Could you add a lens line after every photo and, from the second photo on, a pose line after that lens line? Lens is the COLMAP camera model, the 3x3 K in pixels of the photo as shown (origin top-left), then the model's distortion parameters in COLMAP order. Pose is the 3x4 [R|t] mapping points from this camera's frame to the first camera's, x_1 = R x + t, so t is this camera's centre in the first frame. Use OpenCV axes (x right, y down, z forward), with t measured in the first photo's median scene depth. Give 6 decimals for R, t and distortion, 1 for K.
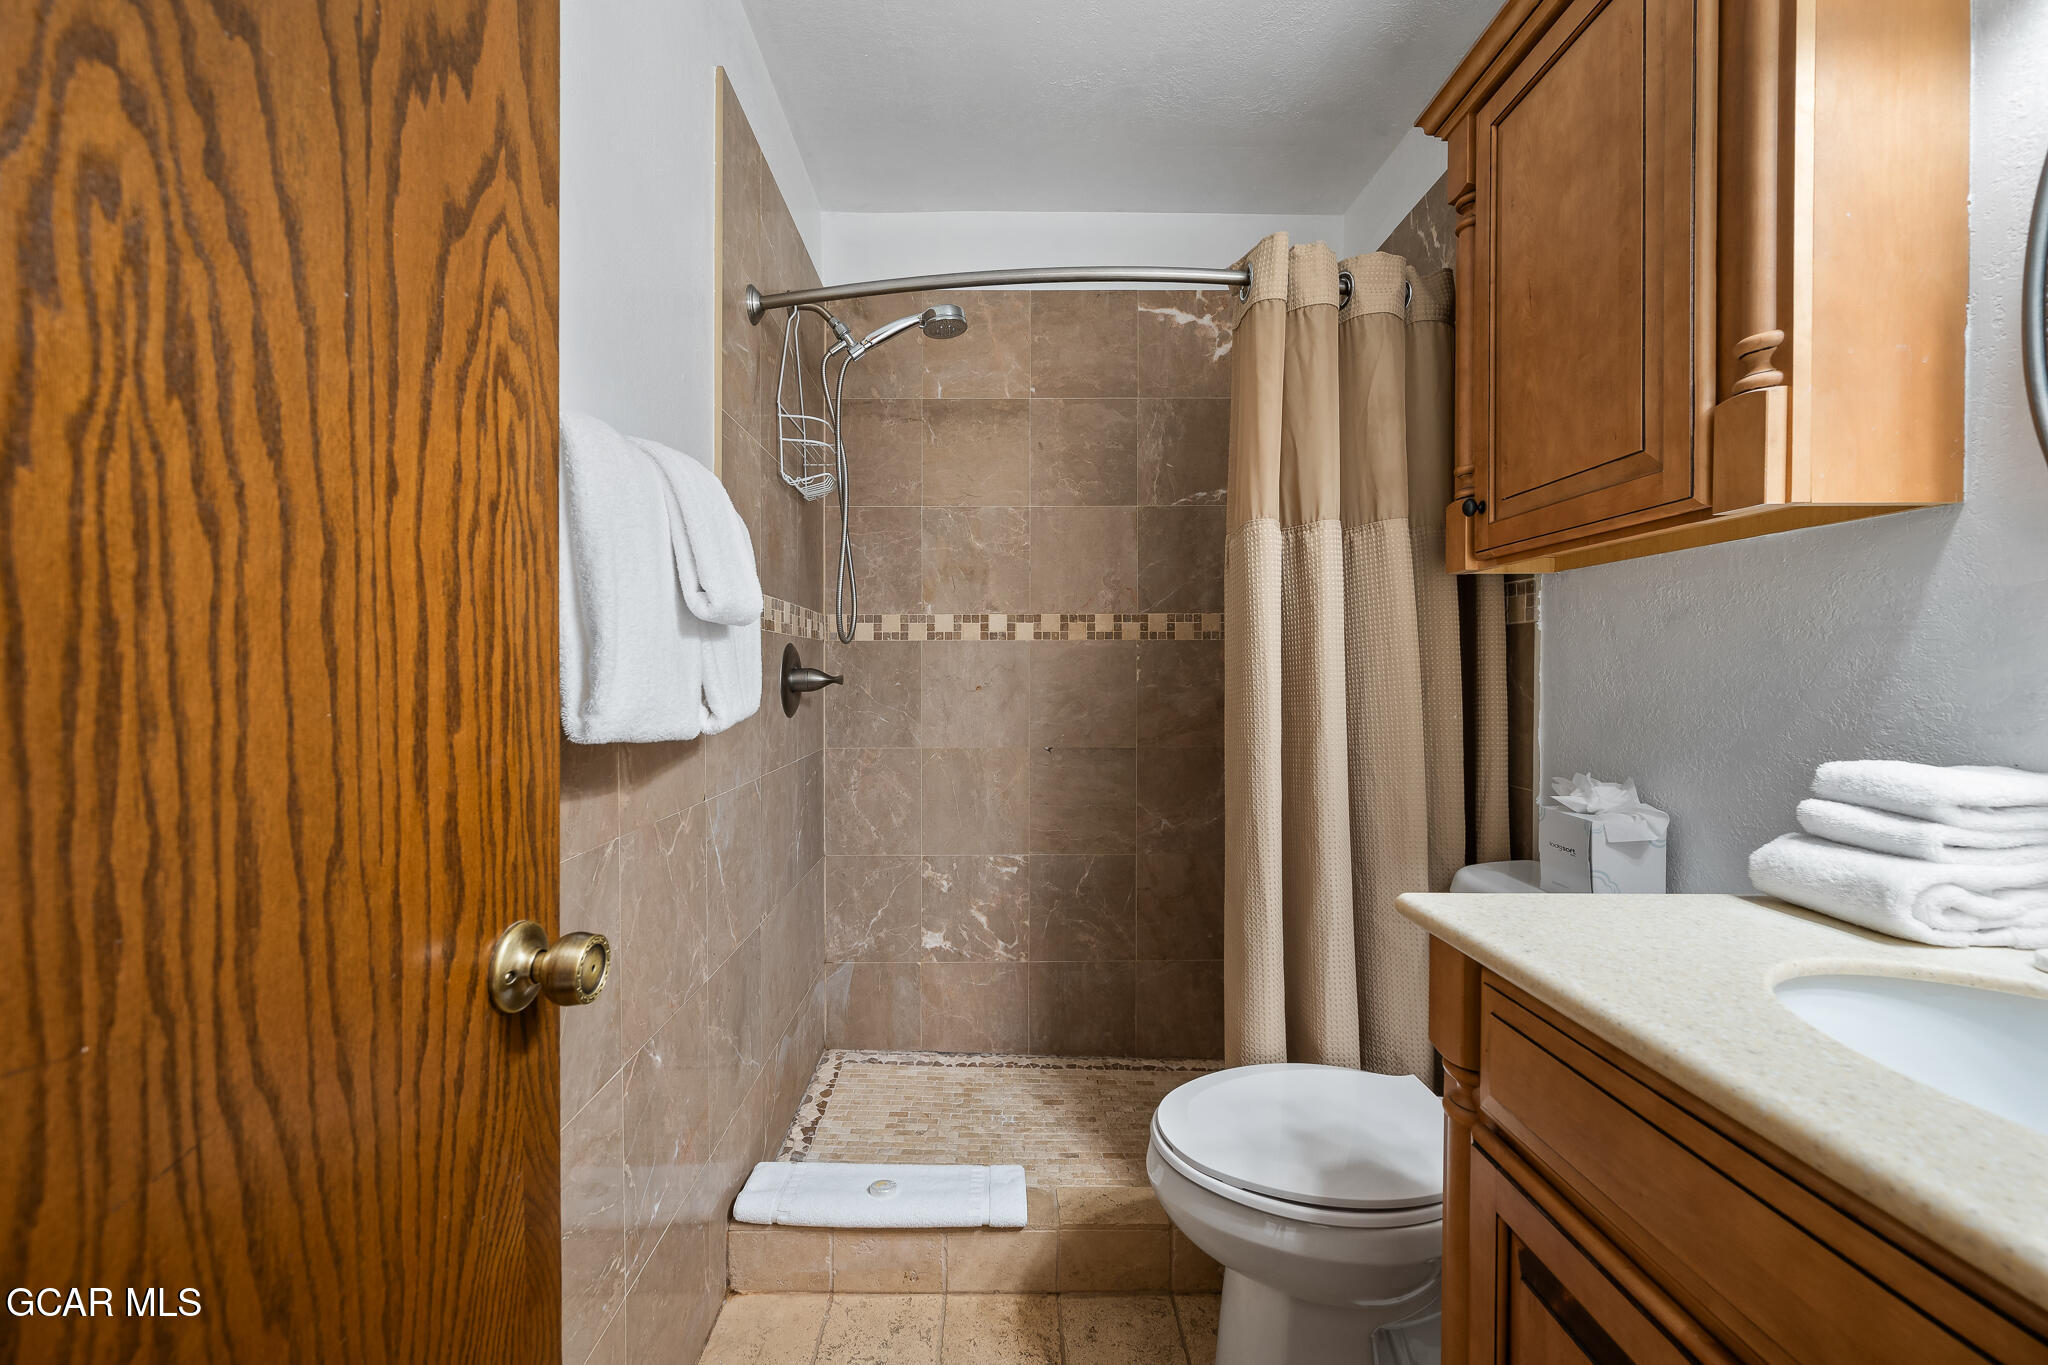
lens RADIAL K [[824.9, 0, 1024.0], [0, 824.9, 682.5], [0, 0, 1]] dist [-0.000693, -0.000242]
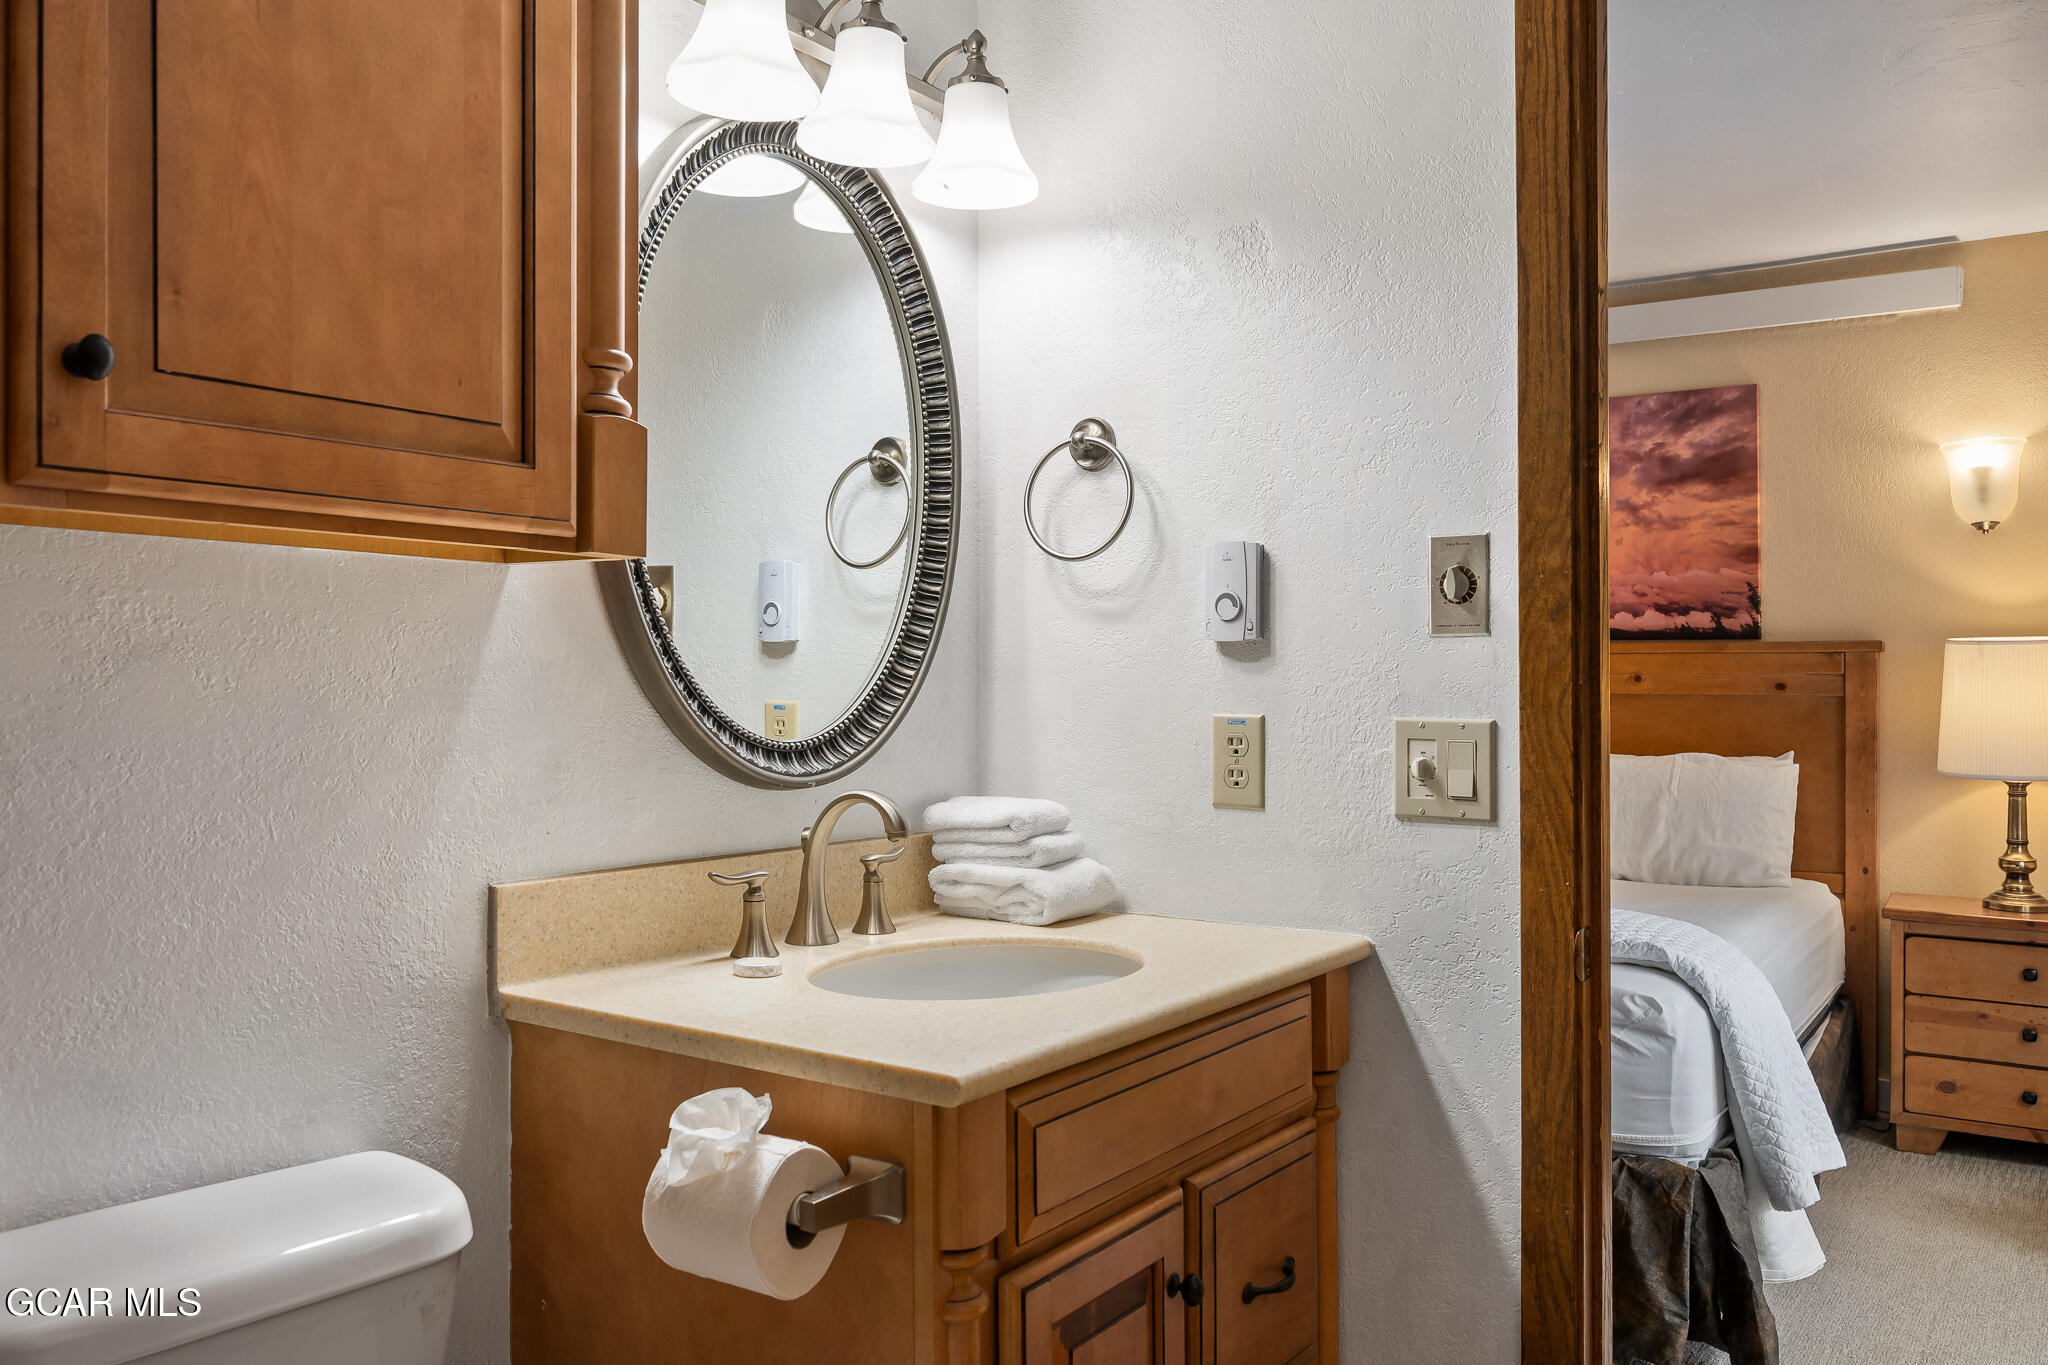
lens RADIAL K [[1506.8, 0, 1024.0], [0, 1506.8, 682.5], [0, 0, 1]] dist [0.000754, 0.002205]
pose [[-0.795517, 0.009951, 0.605850, -0.340911], [0.013217, 0.999912, 0.000932, -0.068778], [-0.605788, 0.008750, -0.795578, 1.800448]]
